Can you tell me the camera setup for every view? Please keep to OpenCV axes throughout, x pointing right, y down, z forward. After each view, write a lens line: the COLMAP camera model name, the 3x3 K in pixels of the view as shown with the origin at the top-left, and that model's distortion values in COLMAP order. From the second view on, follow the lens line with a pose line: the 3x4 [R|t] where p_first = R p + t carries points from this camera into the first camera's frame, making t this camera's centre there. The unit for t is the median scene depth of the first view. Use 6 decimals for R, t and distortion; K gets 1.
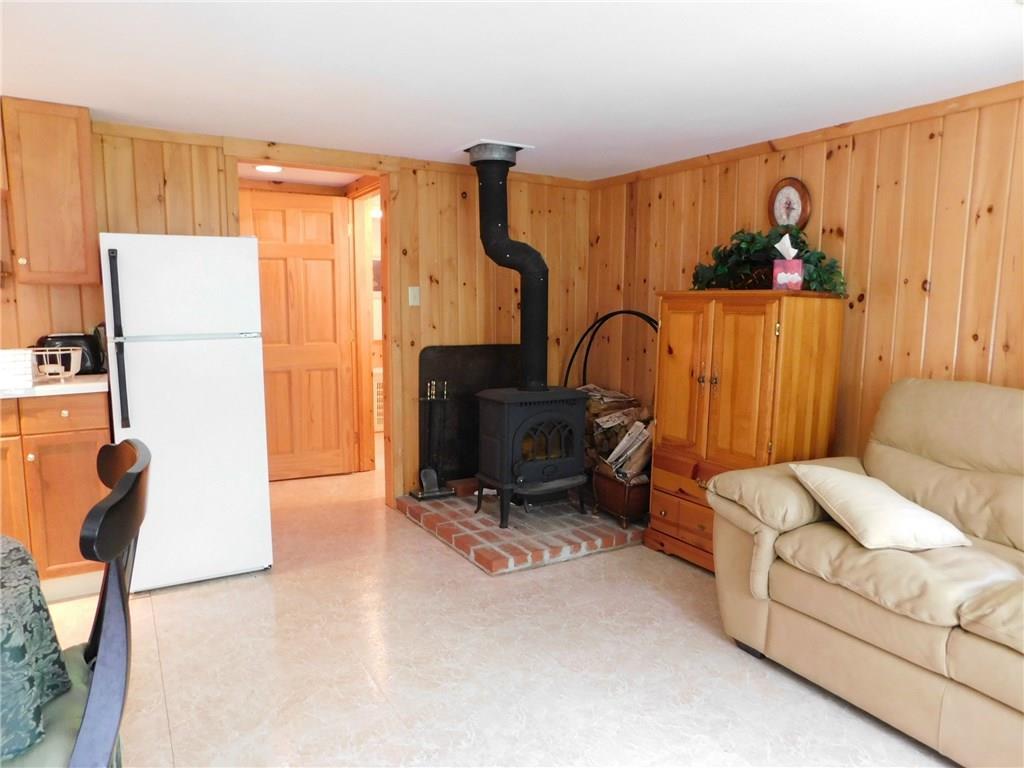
lens RADIAL K [[681.0, 0, 516.4], [0, 681.0, 390.4], [0, 0, 1]] dist [-0.047184, 0.043552]
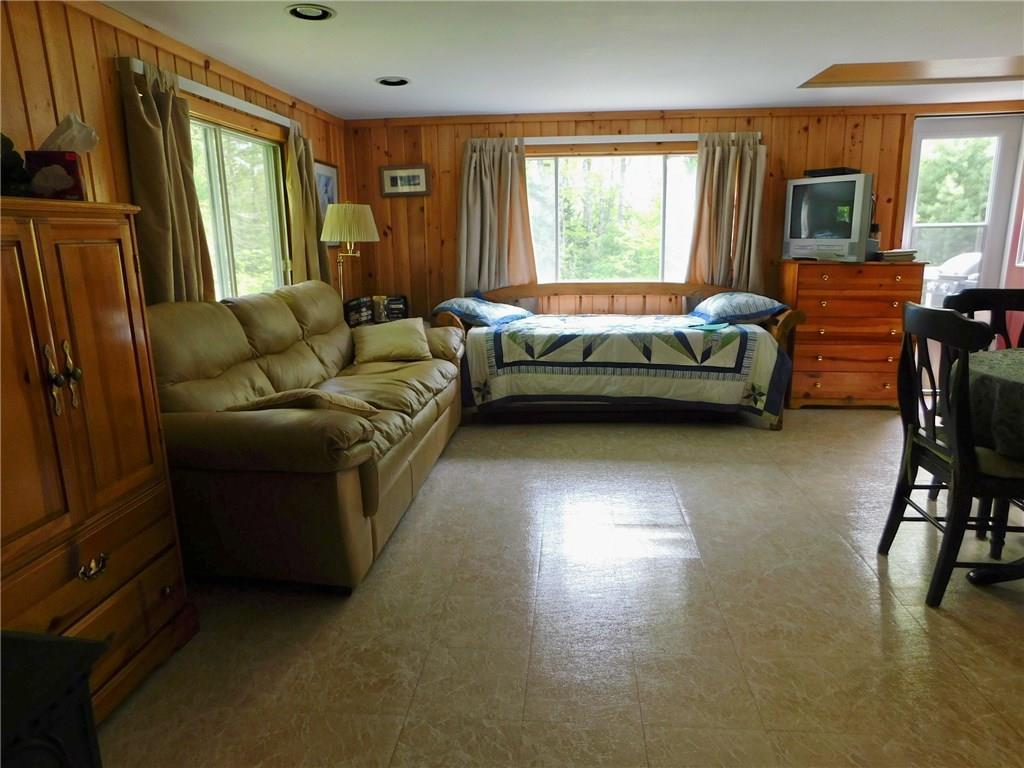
lens RADIAL K [[677.8, 0, 512.0], [0, 677.8, 384.0], [0, 0, 1]] dist [-0.083893, 0.082133]
pose [[-0.806172, -0.123585, 0.578631, -0.254866], [0.089894, 0.941008, 0.326226, -0.129280], [-0.584813, 0.315010, -0.747504, 1.066348]]
